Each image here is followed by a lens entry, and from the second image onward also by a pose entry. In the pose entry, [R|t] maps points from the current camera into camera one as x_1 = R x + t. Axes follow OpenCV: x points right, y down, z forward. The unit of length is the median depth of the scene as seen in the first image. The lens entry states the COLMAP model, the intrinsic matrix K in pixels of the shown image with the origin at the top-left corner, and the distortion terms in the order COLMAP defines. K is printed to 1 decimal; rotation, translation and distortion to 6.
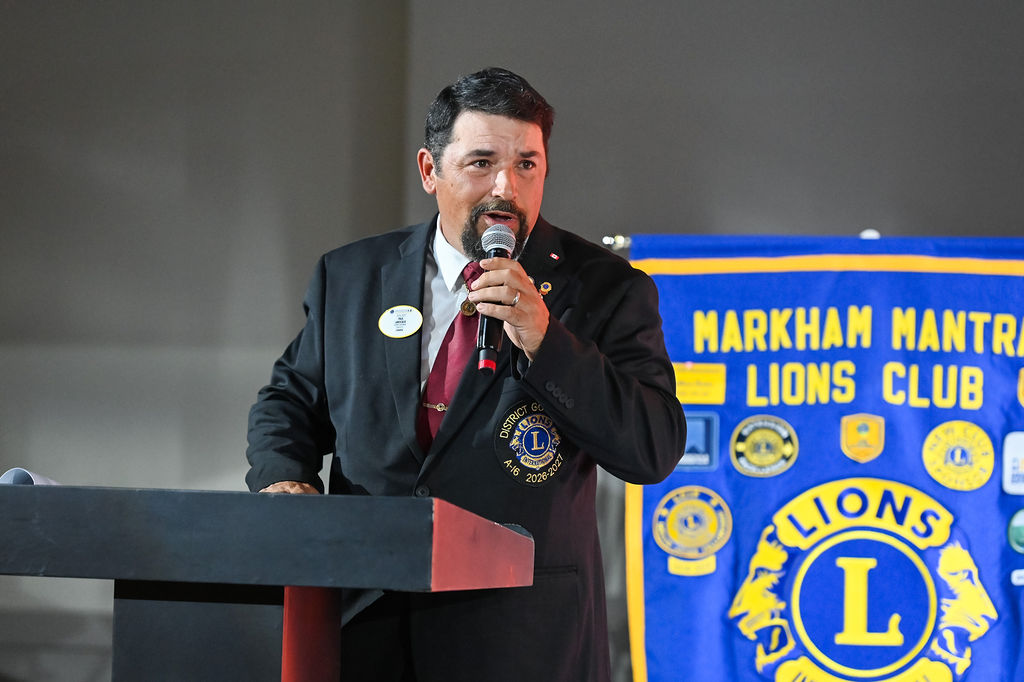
lens RADIAL K [[4417.6, 0, 512.0], [0, 4417.6, 341.0], [0, 0, 1]] dist [-0.371155, 6.004670]
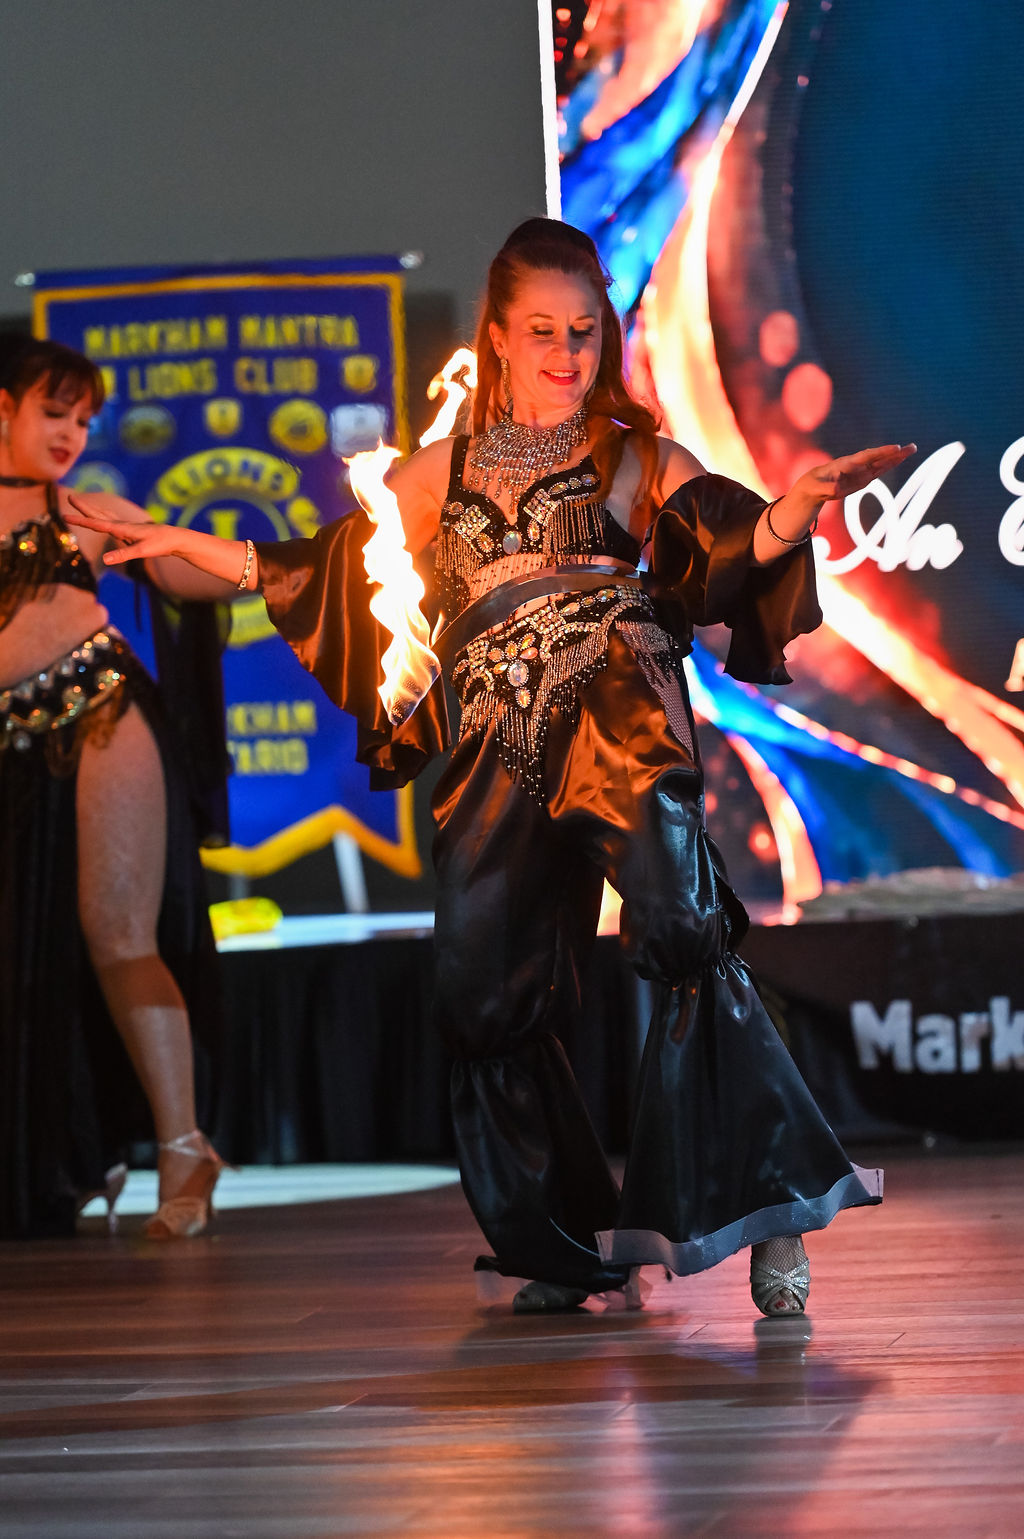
lens RADIAL K [[7021.4, 0, 512.0], [0, 7021.4, 769.5], [0, 0, 1]] dist [-0.408596, -1.732625]
pose [[0.991698, -0.062762, 0.112232, -0.071975], [0.058410, 0.997423, 0.041662, 0.043720], [-0.114558, -0.034761, 0.992808, -1.031694]]
